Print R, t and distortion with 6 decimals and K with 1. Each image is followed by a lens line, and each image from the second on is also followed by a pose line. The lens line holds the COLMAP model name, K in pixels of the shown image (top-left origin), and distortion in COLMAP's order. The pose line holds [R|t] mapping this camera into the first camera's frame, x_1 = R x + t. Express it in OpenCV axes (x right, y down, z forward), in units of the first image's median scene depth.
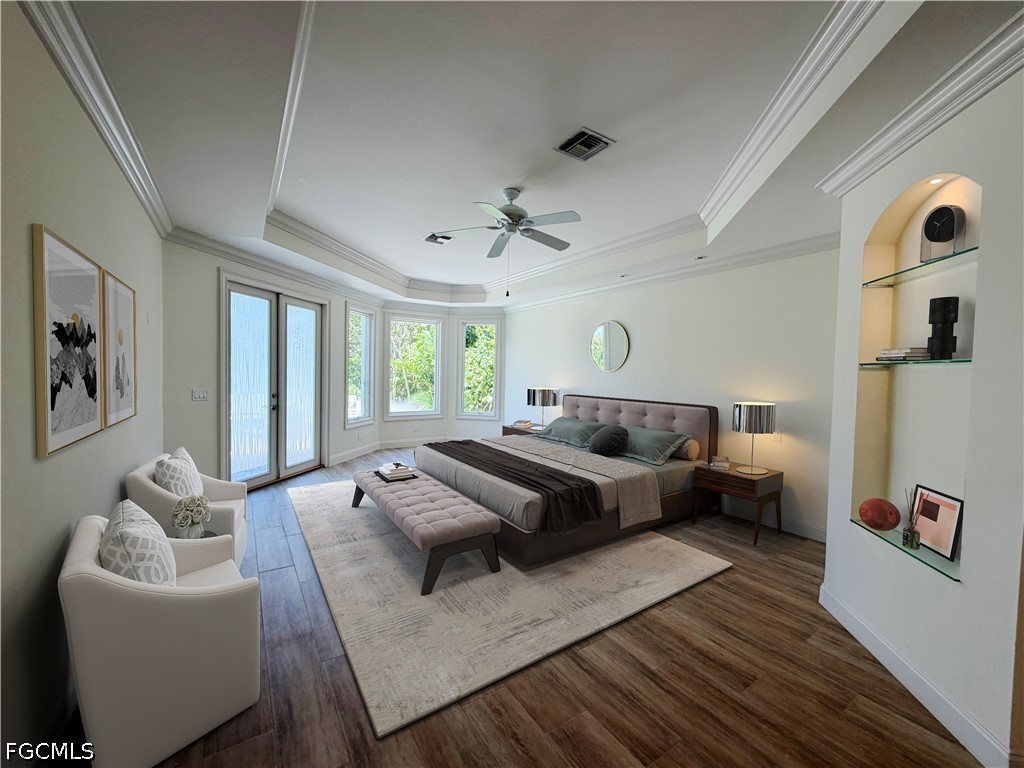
lens RADIAL K [[407.9, 0, 512.0], [0, 407.9, 384.0], [0, 0, 1]] dist [-0.002402, -0.000044]
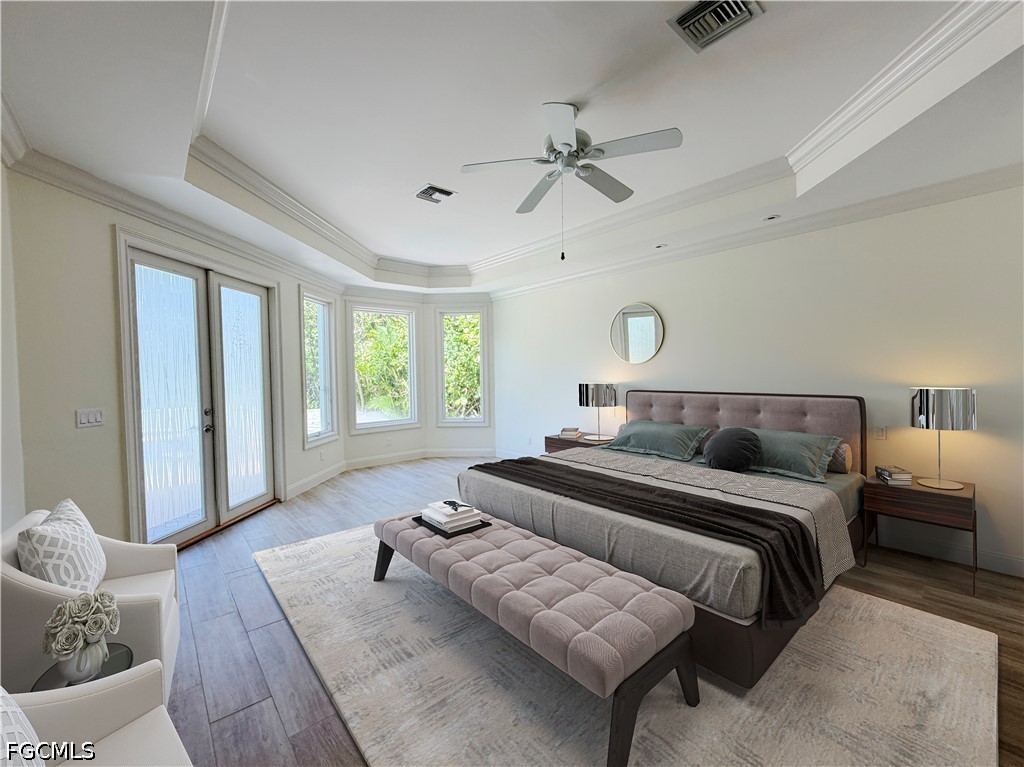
lens RADIAL K [[414.9, 0, 512.0], [0, 414.9, 383.5], [0, 0, 1]] dist [0.002516, 0.000107]
pose [[0.989075, -0.047029, 0.139710, -0.155536], [0.047173, 0.998884, 0.002287, 0.002108], [-0.139662, 0.004329, 0.990190, 0.202353]]
